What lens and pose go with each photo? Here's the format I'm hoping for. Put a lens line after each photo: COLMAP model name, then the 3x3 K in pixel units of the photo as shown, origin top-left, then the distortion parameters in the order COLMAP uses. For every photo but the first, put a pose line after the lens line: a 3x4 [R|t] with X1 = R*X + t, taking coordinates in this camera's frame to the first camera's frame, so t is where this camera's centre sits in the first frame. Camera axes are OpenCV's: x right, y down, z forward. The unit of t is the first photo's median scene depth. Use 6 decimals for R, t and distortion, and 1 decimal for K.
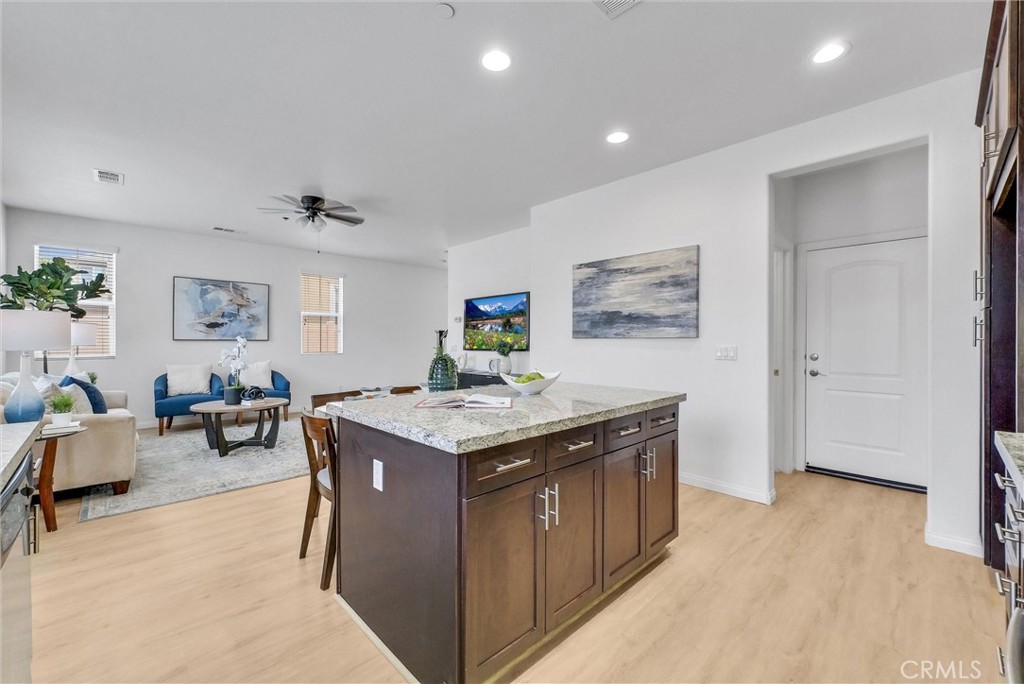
lens RADIAL K [[420.9, 0, 512.0], [0, 420.9, 342.0], [0, 0, 1]] dist [0.000738, 0.000464]
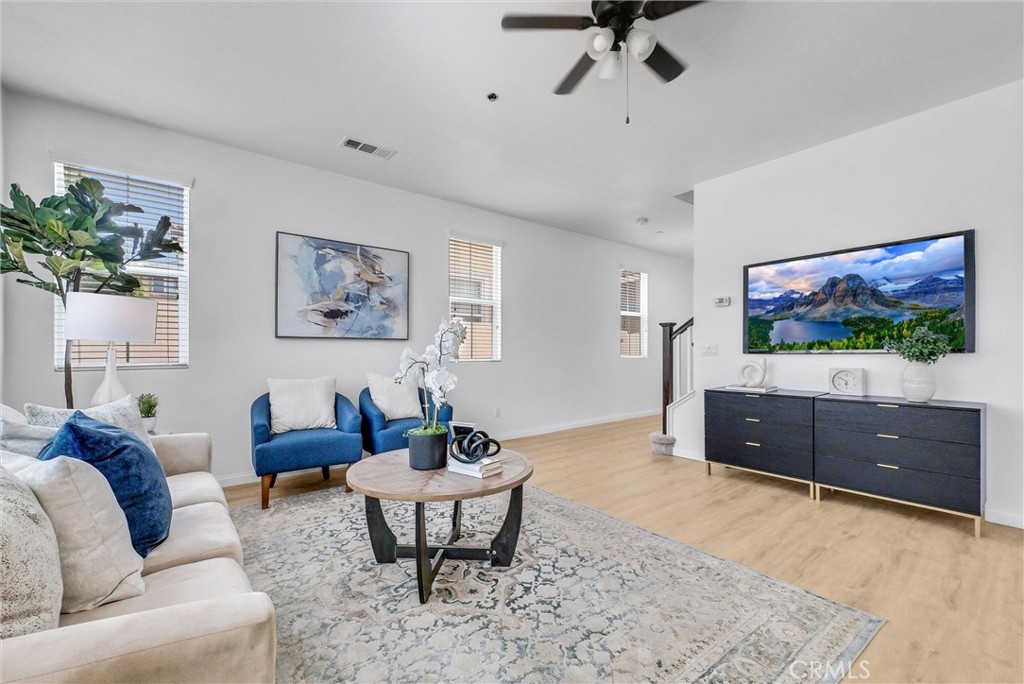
lens RADIAL K [[421.1, 0, 514.0], [0, 421.1, 350.1], [0, 0, 1]] dist [-0.000922, -0.000105]
pose [[0.995597, -0.002058, -0.093717, -0.403400], [0.001882, 0.999996, -0.001960, 0.015374], [0.093721, 0.001775, 0.995597, 0.425770]]
